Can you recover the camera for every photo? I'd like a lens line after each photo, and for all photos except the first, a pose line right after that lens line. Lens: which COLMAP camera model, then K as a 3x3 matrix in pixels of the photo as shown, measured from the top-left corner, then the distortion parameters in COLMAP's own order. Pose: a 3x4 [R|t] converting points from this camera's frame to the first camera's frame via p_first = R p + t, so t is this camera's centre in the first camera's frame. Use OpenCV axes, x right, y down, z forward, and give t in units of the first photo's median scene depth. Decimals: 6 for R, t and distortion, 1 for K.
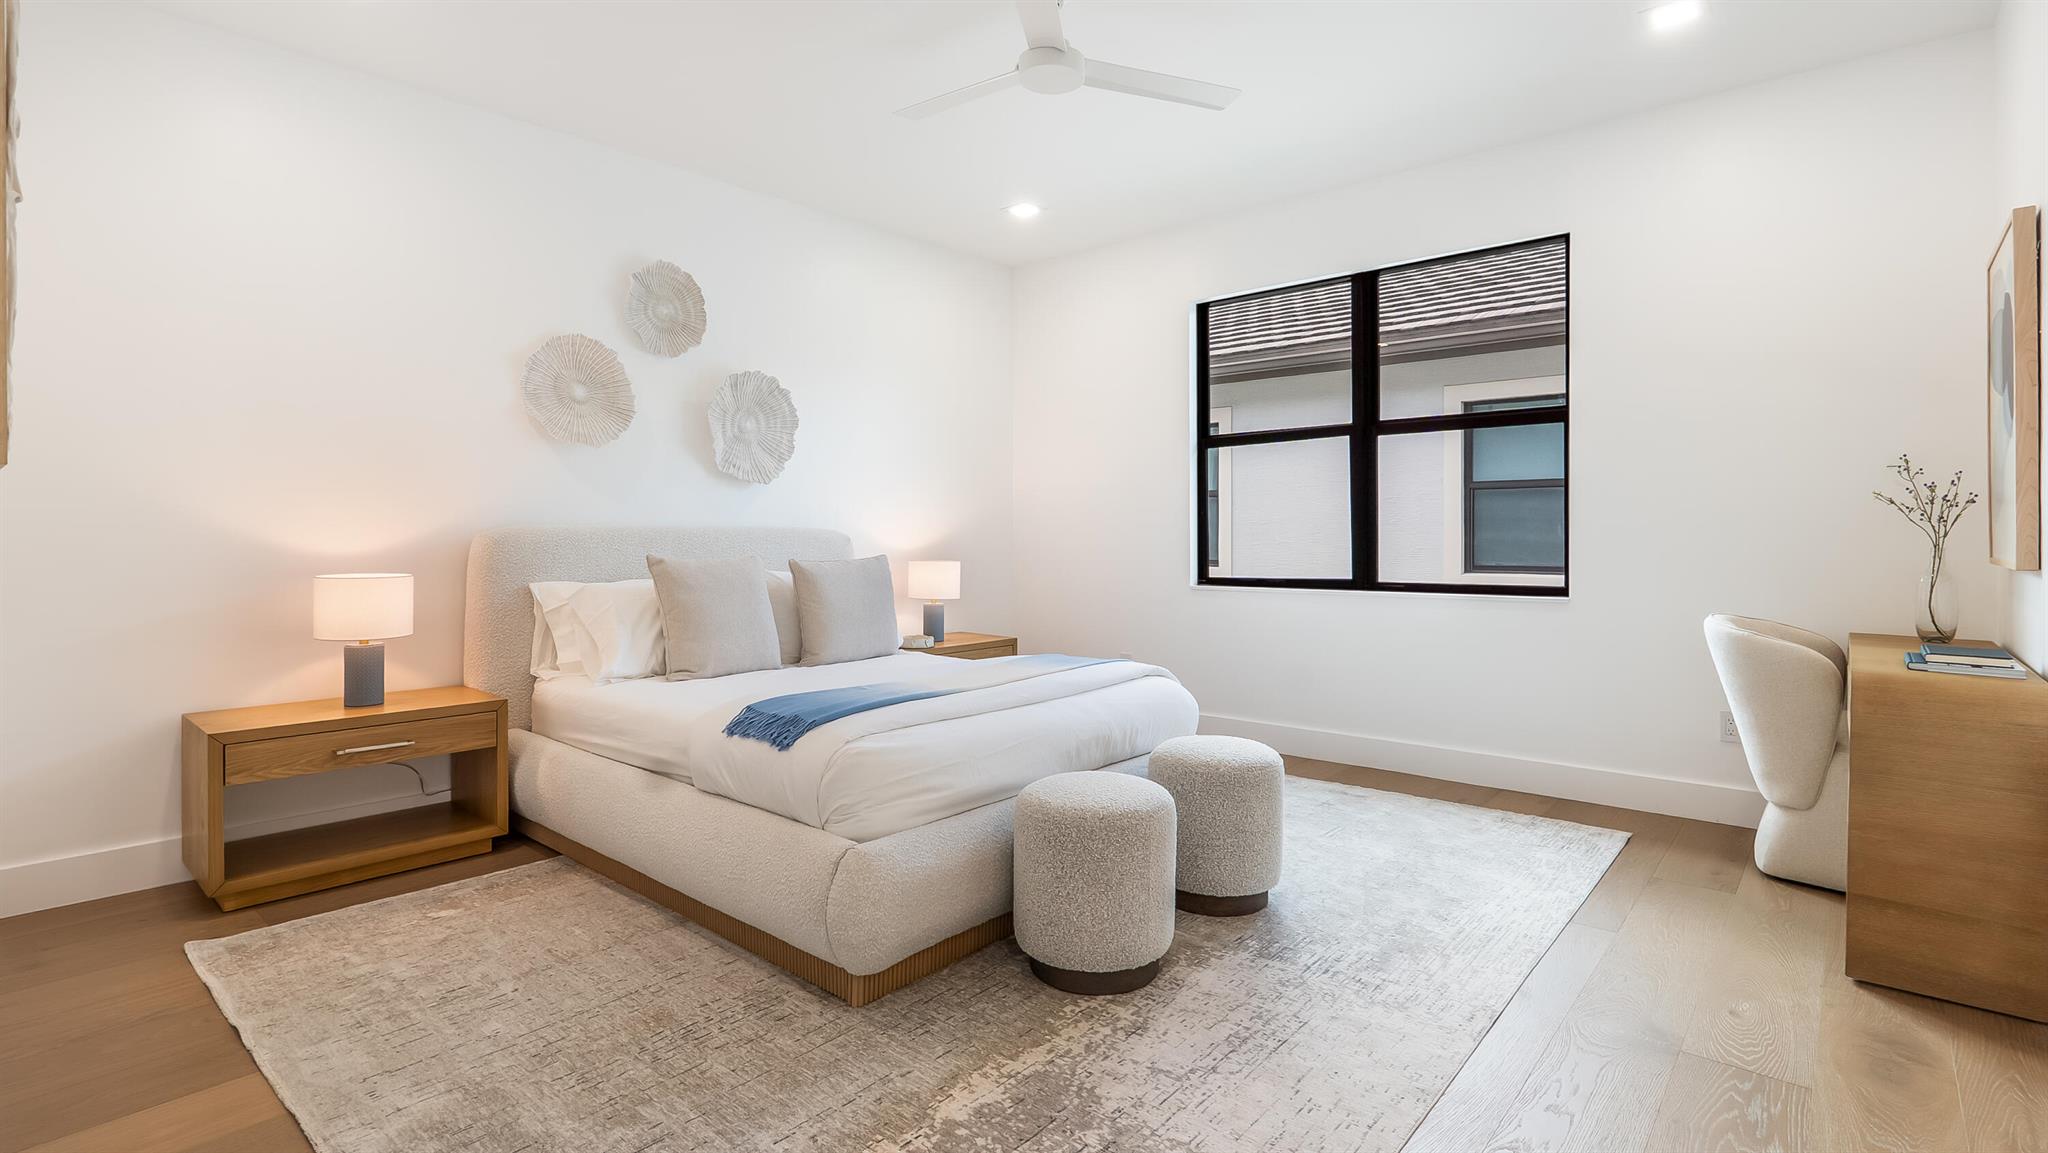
lens RADIAL K [[958.5, 0, 1025.0], [0, 958.5, 527.5], [0, 0, 1]] dist [-0.008762, 0.000404]
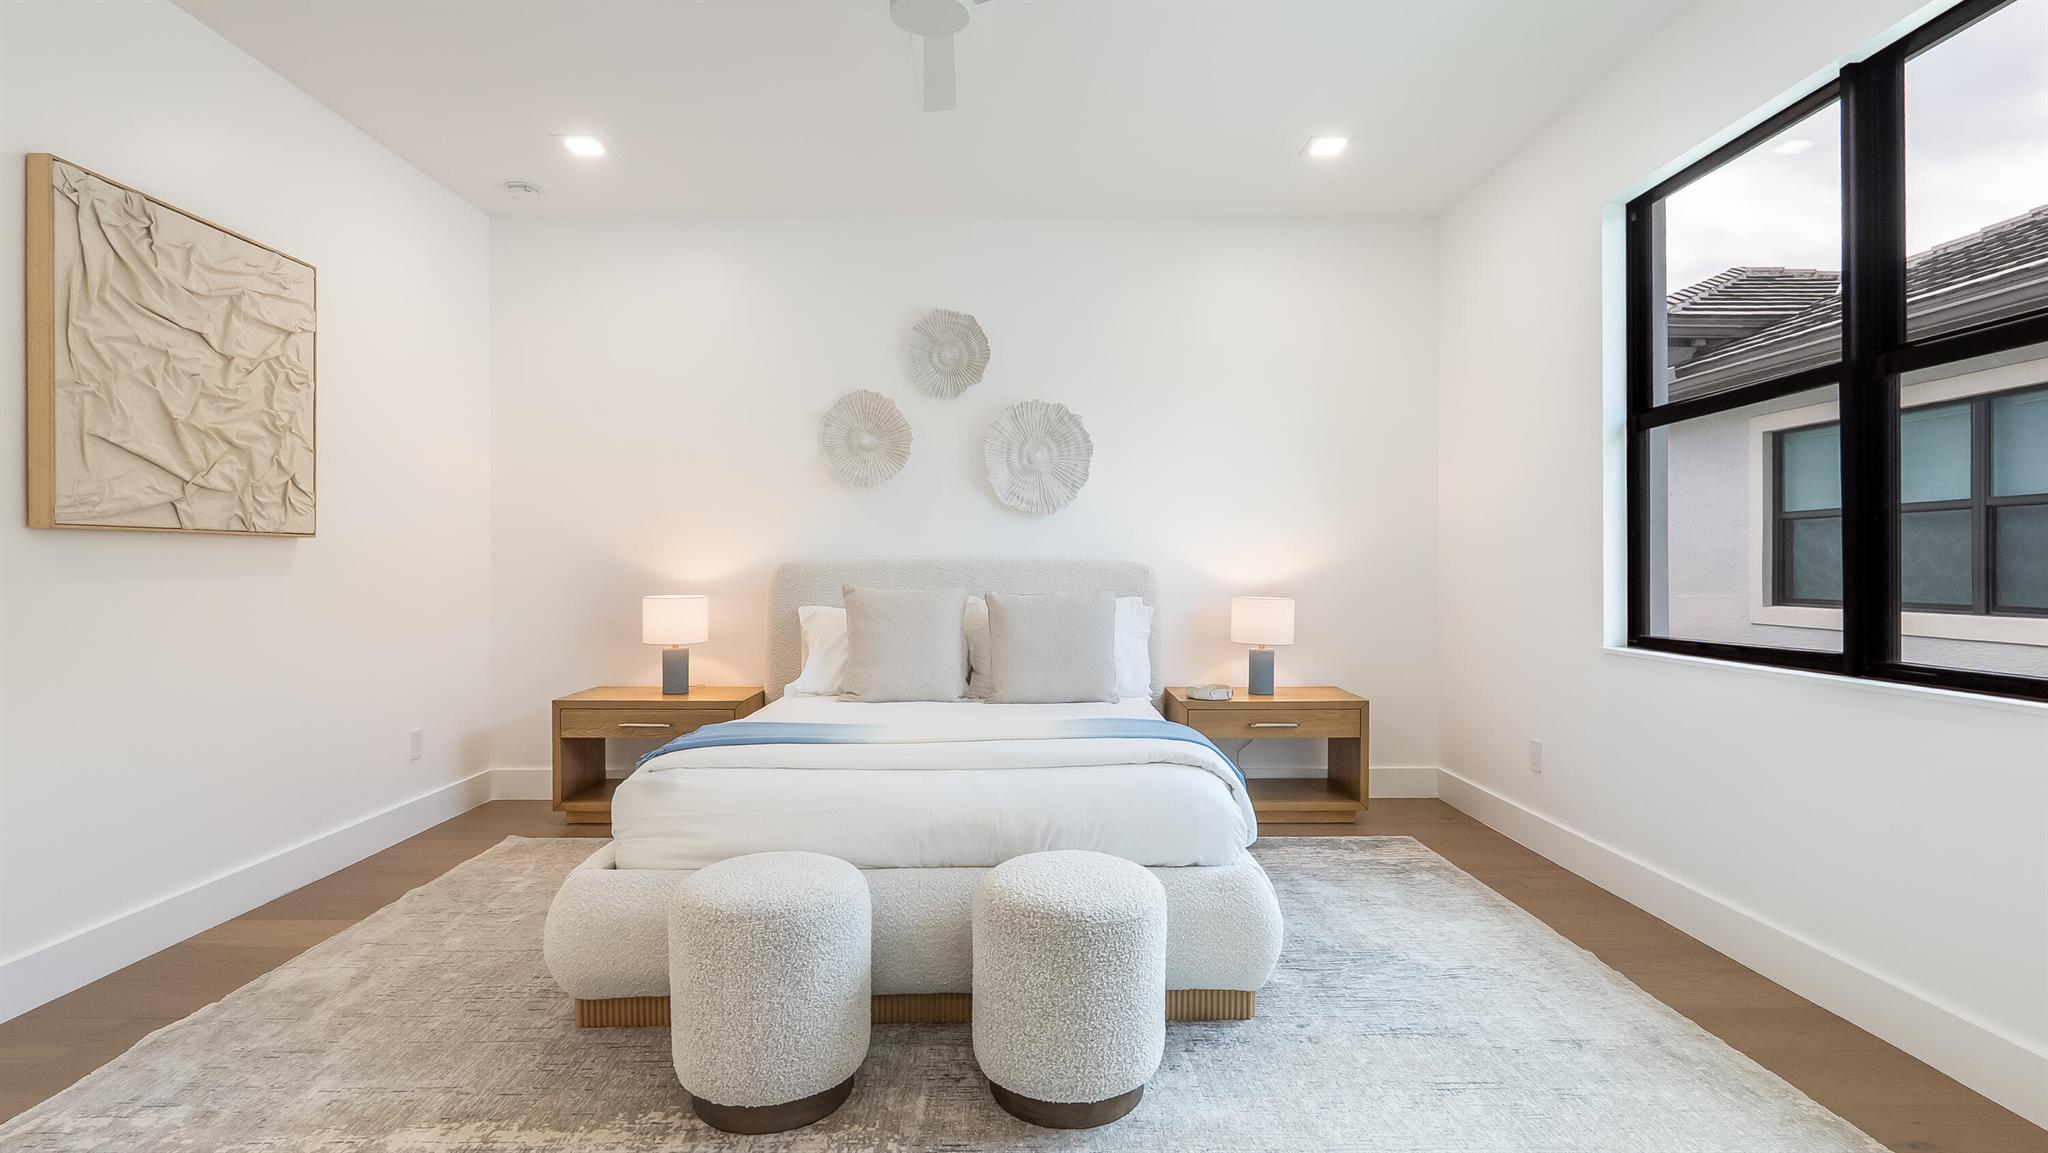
lens RADIAL K [[958.5, 0, 1043.9], [0, 958.5, 576.7], [0, 0, 1]] dist [-0.008762, 0.000404]
pose [[0.676395, 0.017123, -0.736340, 0.480256], [0.007528, 0.999517, 0.030158, -0.011162], [0.736500, -0.025942, 0.675940, 0.348219]]
